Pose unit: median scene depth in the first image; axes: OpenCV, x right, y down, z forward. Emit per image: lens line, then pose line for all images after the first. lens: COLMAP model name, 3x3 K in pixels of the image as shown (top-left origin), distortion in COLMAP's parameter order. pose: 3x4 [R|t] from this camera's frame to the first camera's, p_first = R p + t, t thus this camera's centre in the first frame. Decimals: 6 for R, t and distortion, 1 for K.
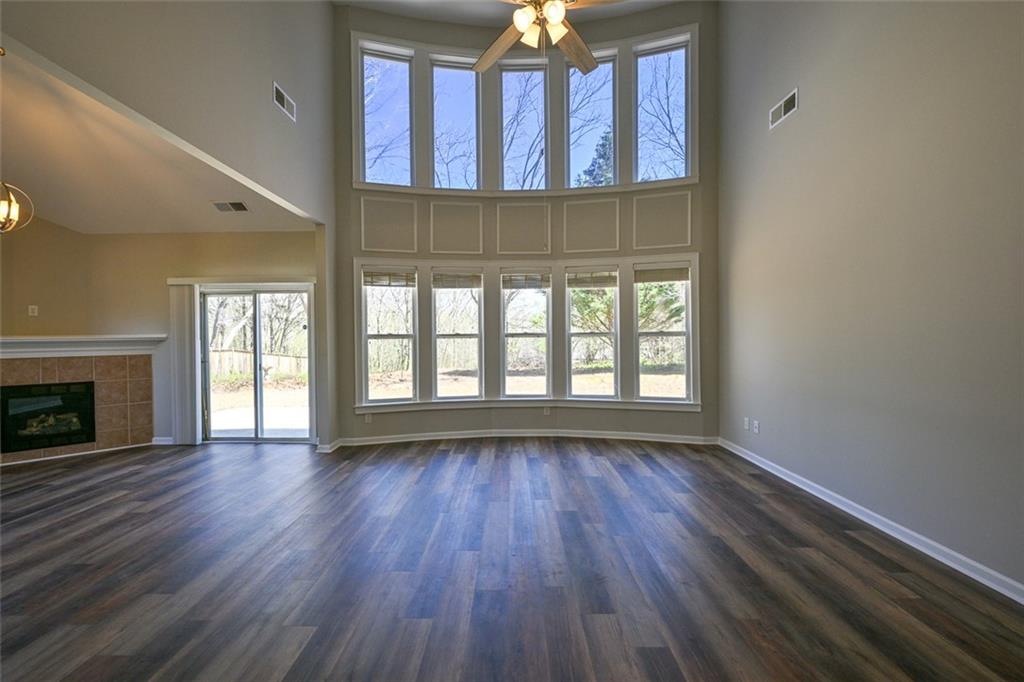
lens RADIAL K [[421.1, 0, 512.0], [0, 421.1, 341.0], [0, 0, 1]] dist [-0.000998, -0.000347]
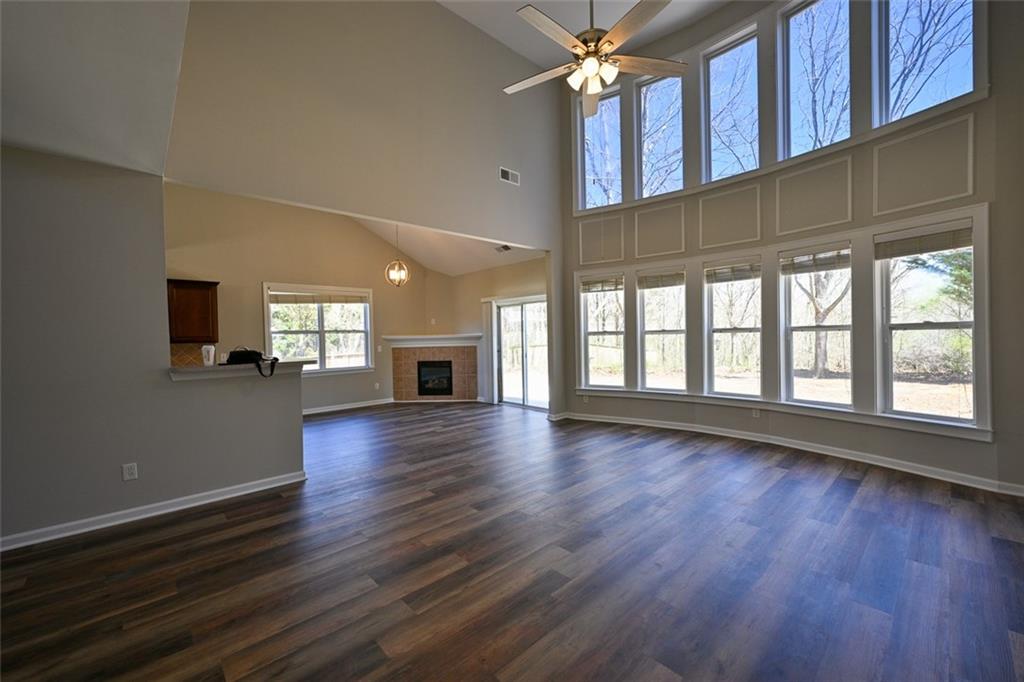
lens RADIAL K [[412.7, 0, 512.0], [0, 412.7, 341.0], [0, 0, 1]] dist [-0.000071, -0.000123]
pose [[0.684674, 0.004124, -0.728838, 0.399883], [0.006151, 0.999916, 0.011436, -0.003946], [0.728824, -0.012313, 0.684591, 0.005811]]
